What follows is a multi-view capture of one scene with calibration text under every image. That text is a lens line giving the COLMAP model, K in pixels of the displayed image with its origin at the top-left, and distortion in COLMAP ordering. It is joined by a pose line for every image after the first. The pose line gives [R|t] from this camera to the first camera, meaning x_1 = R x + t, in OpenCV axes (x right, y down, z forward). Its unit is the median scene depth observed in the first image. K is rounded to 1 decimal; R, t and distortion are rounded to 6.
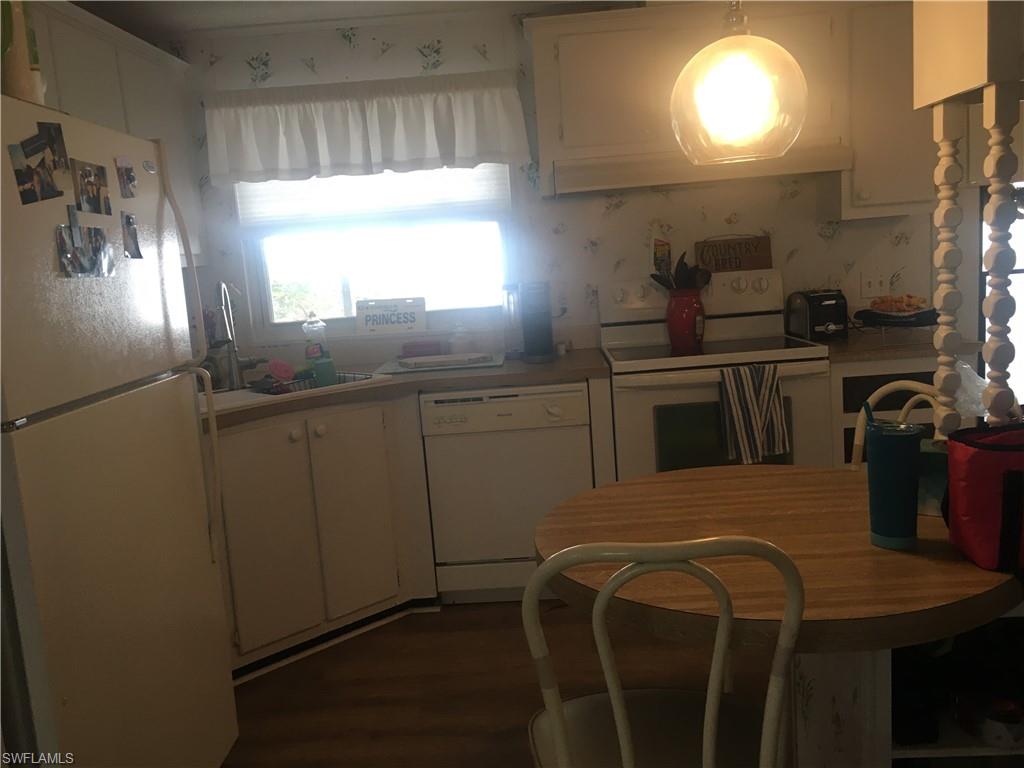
lens RADIAL K [[888.9, 0, 510.8], [0, 888.9, 383.2], [0, 0, 1]] dist [0.043272, -0.014684]
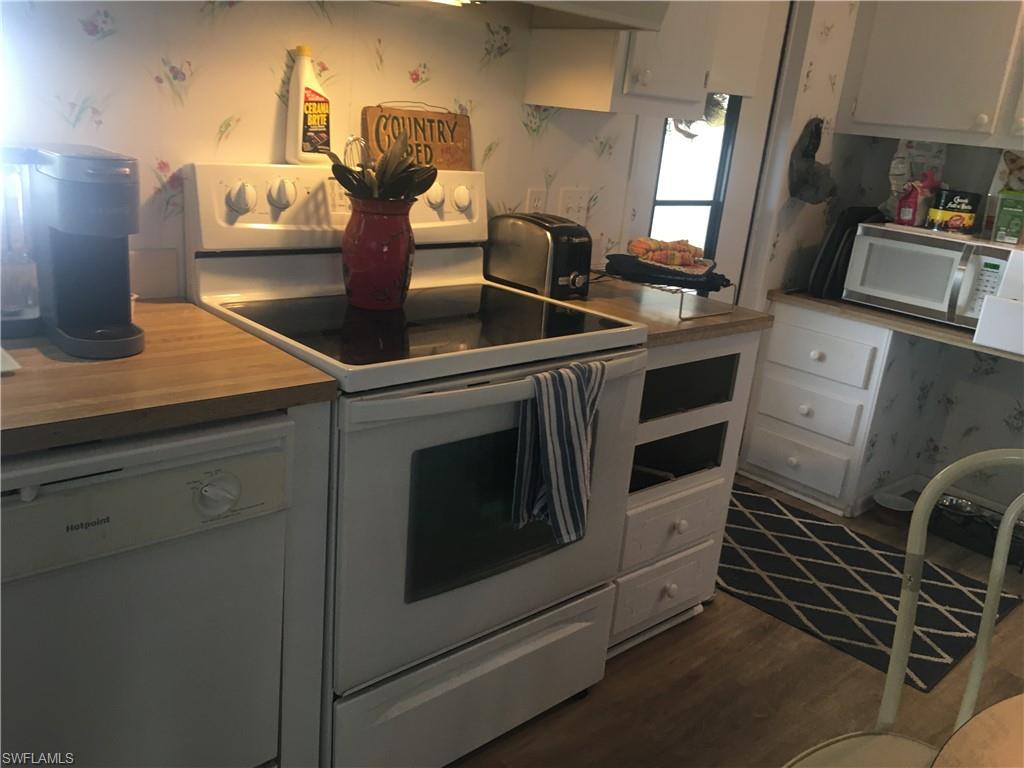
lens RADIAL K [[888.9, 0, 513.6], [0, 888.9, 381.7], [0, 0, 1]] dist [0.043272, -0.014684]
pose [[0.703937, -0.066995, 0.707095, -0.124218], [-0.039800, 0.990257, 0.133445, -0.068776], [-0.709146, -0.122079, 0.694412, 0.541880]]
